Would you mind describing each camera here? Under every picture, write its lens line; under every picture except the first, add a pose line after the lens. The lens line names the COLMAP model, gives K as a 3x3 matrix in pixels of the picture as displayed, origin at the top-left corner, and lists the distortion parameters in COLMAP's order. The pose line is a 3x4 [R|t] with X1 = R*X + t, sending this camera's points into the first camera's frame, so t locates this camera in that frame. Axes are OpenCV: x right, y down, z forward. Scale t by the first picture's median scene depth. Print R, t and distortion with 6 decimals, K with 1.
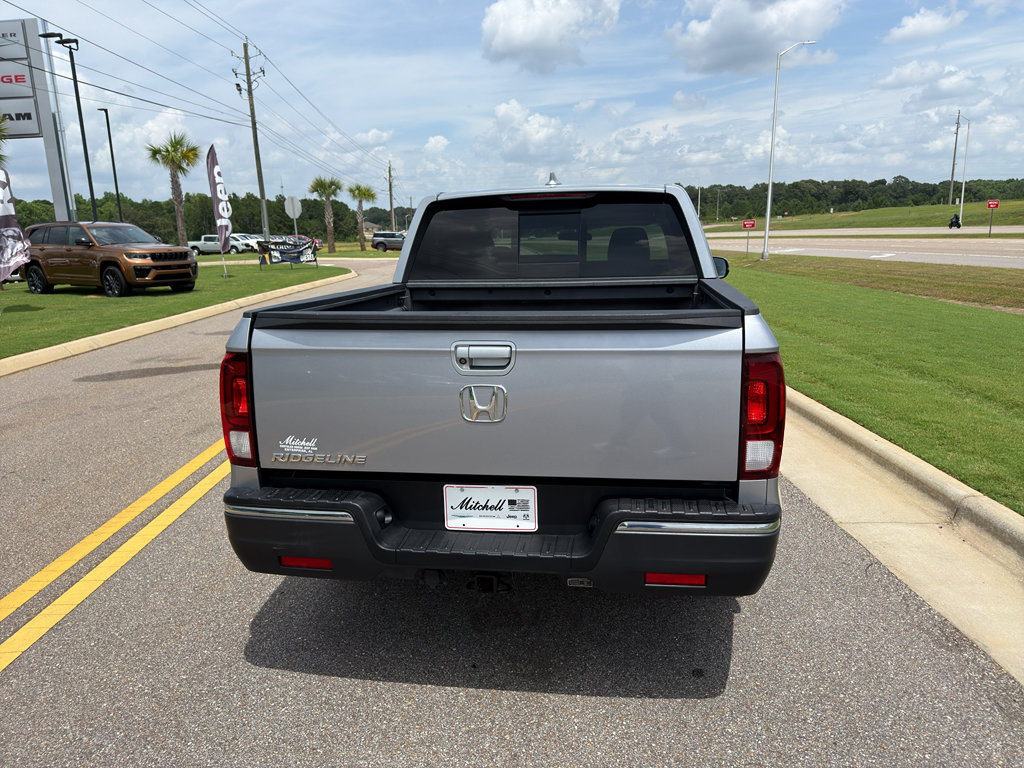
lens RADIAL K [[728.5, 0, 522.8], [0, 728.5, 377.5], [0, 0, 1]] dist [0.009494, -0.017516]
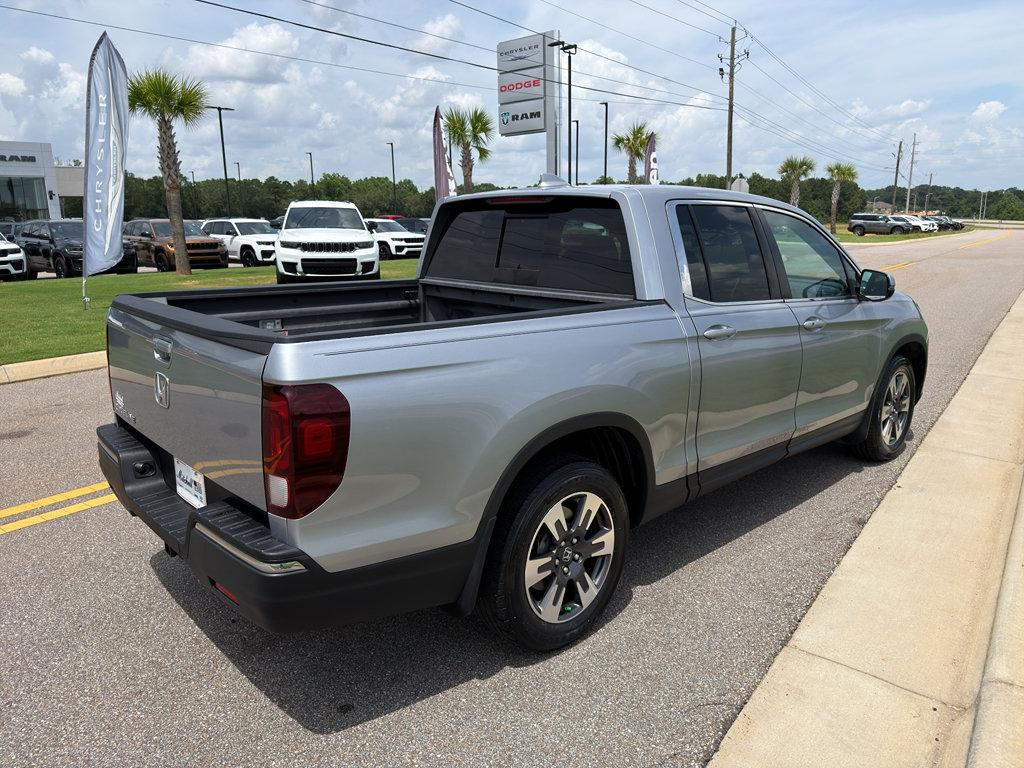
lens RADIAL K [[718.9, 0, 511.2], [0, 718.9, 367.2], [0, 0, 1]] dist [0.069830, -0.108978]
pose [[0.785402, 0.146013, -0.601518, 0.099188], [-0.137346, 0.988664, 0.060657, -0.013899], [0.603556, 0.034976, 0.796553, 0.037820]]
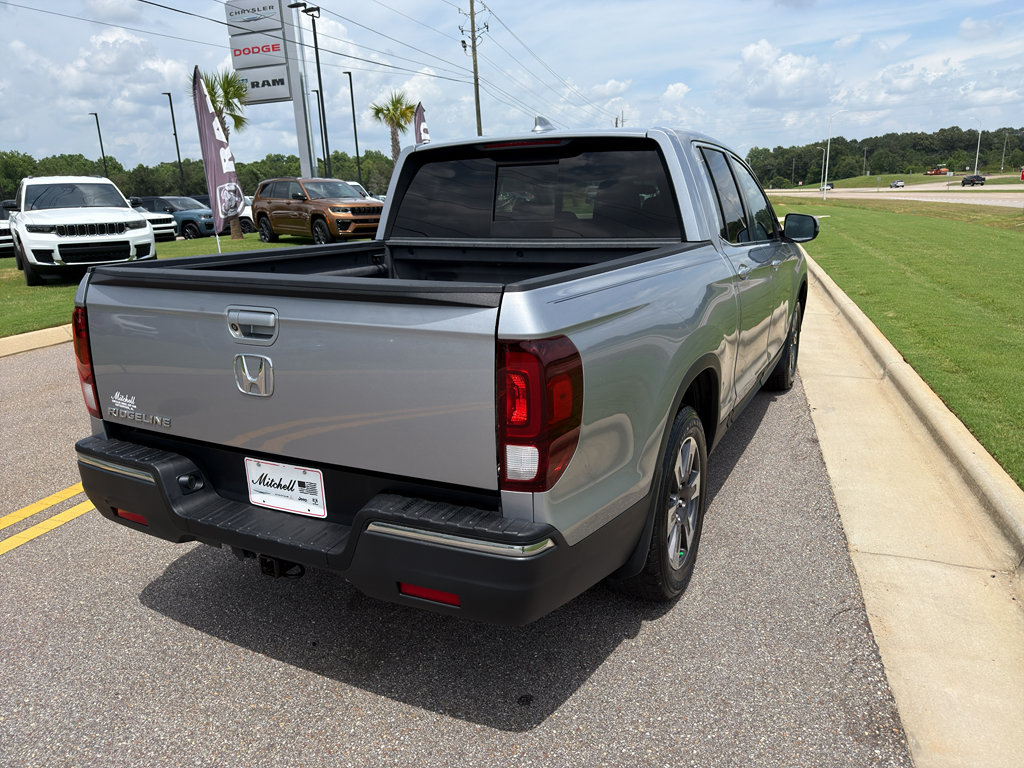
lens RADIAL K [[727.3, 0, 512.0], [0, 727.3, 384.0], [0, 0, 1]] dist [0.031630, -0.050563]
pose [[0.949588, 0.078446, -0.303528, 0.049436], [-0.057540, 0.995352, 0.077230, -0.004134], [0.308176, -0.055872, 0.949687, 0.019993]]
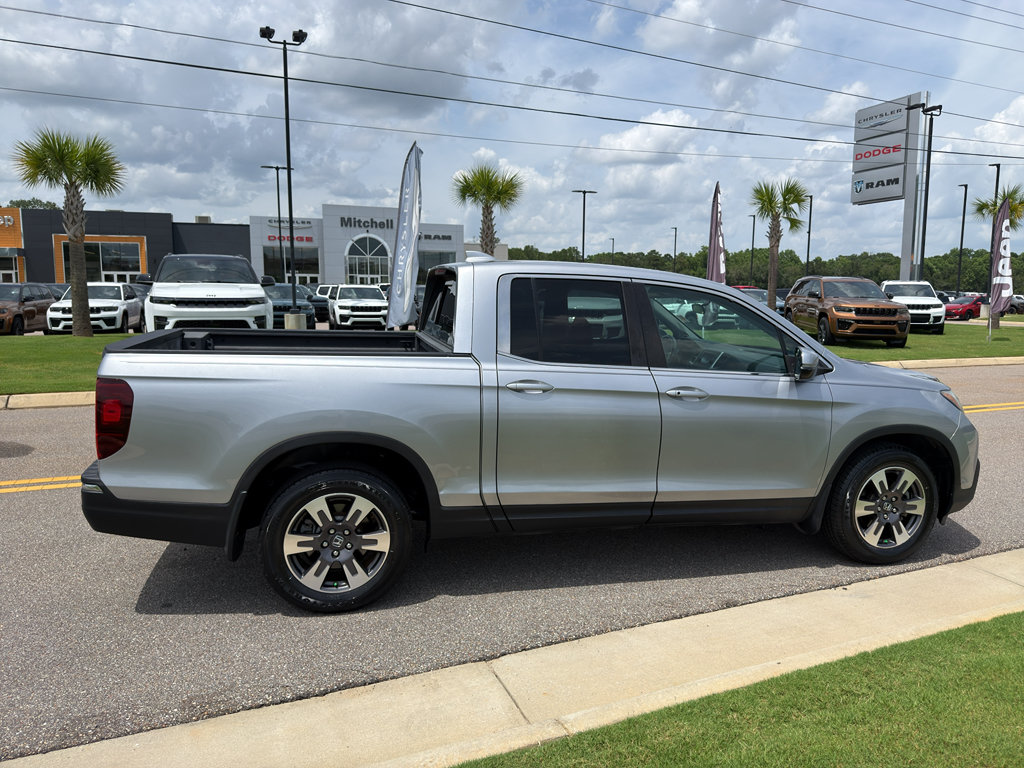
lens RADIAL K [[703.3, 0, 512.0], [0, 703.3, 384.0], [0, 0, 1]] dist [0.074220, -0.105445]
pose [[0.386000, 0.157832, -0.908897, 0.183316], [-0.208944, 0.974608, 0.080507, -0.029518], [0.898525, 0.158833, 0.409176, 0.104030]]
